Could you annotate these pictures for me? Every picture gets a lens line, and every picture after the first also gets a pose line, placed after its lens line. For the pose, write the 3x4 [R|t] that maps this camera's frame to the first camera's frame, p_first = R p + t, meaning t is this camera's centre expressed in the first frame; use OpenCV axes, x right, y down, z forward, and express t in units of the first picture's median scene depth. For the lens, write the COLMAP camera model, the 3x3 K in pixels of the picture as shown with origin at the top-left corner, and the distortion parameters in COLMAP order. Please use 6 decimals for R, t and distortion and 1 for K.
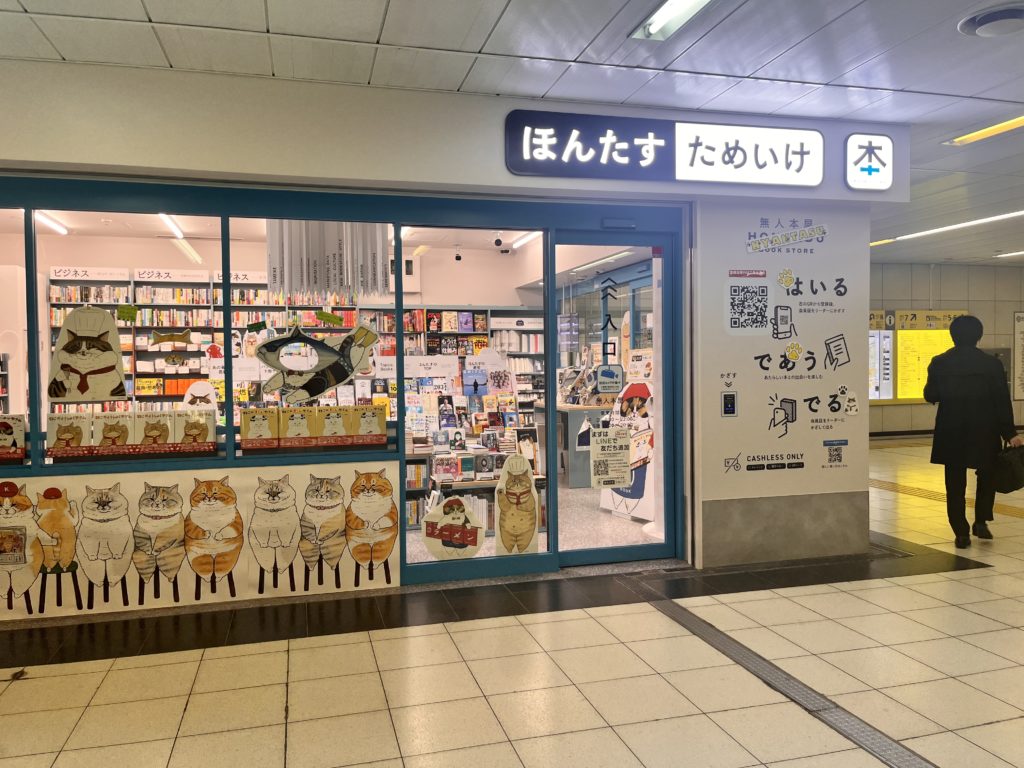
lens RADIAL K [[785.4, 0, 511.9], [0, 785.4, 383.4], [0, 0, 1]] dist [0.034765, -0.036451]
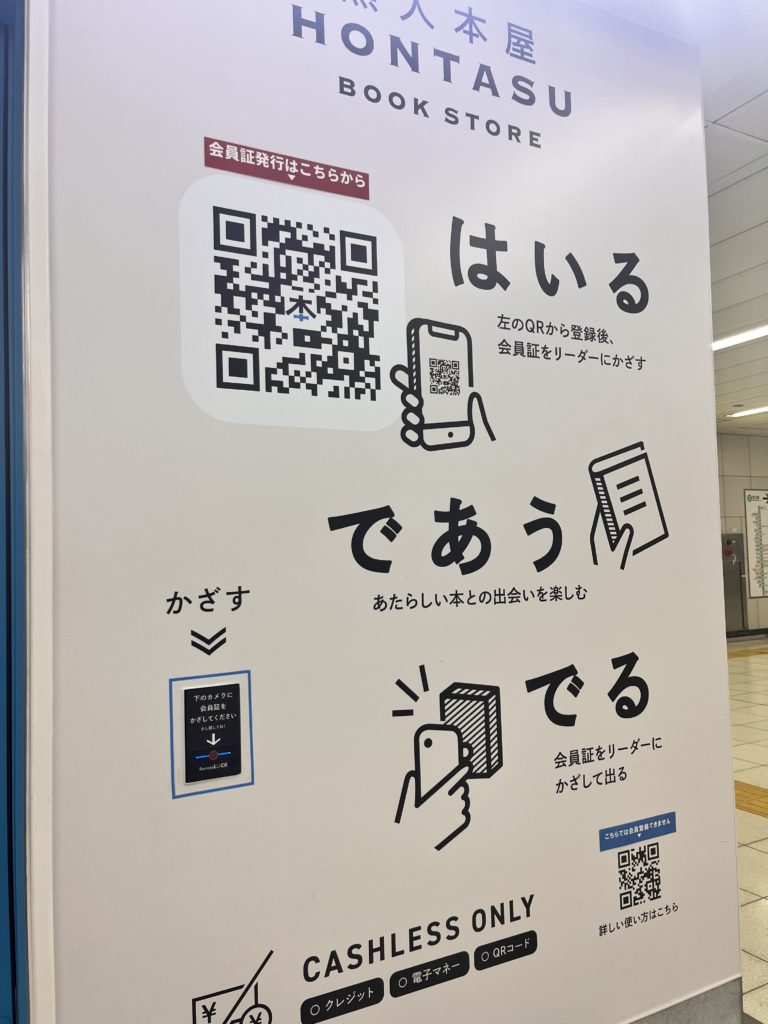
lens RADIAL K [[785.4, 0, 382.0], [0, 785.4, 514.5], [0, 0, 1]] dist [0.034765, -0.036451]
pose [[0.978556, -0.003543, 0.205949, 0.271588], [0.020896, 0.996401, -0.082148, -0.014633], [-0.204917, 0.084690, 0.975109, 0.755881]]
